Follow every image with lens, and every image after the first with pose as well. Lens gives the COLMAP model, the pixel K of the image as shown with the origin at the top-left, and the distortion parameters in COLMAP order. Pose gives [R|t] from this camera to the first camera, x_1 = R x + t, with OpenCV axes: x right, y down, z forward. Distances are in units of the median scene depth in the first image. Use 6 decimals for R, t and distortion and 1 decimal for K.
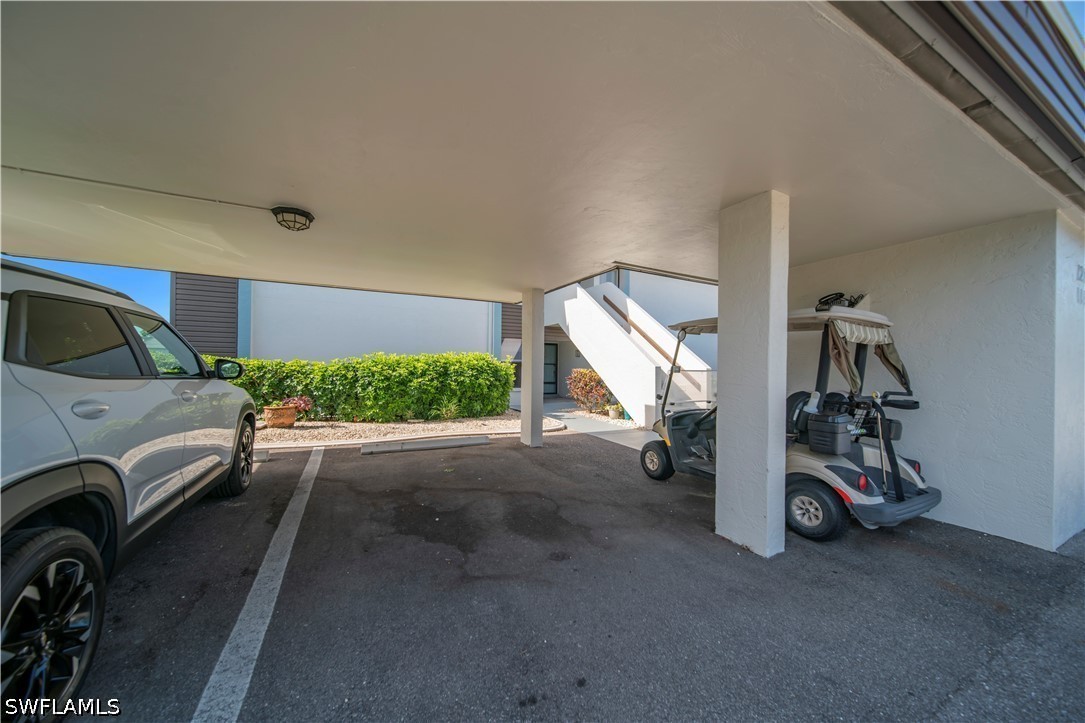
lens RADIAL K [[375.7, 0, 542.5], [0, 375.7, 361.5], [0, 0, 1]] dist [-0.001990, -0.000250]
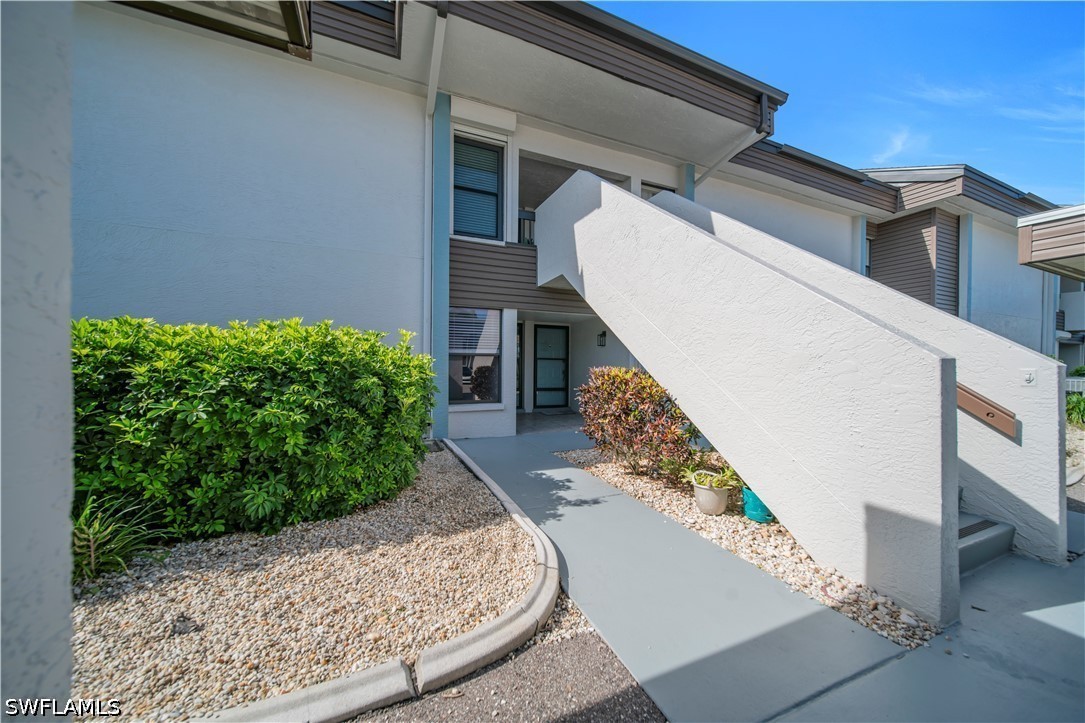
lens RADIAL K [[375.7, 0, 542.5], [0, 375.7, 361.5], [0, 0, 1]] dist [-0.001990, -0.000250]
pose [[0.998356, -0.005336, -0.057068, 0.053139], [0.005758, 0.999957, 0.007223, 0.010322], [0.057027, -0.007539, 0.998344, 0.615809]]
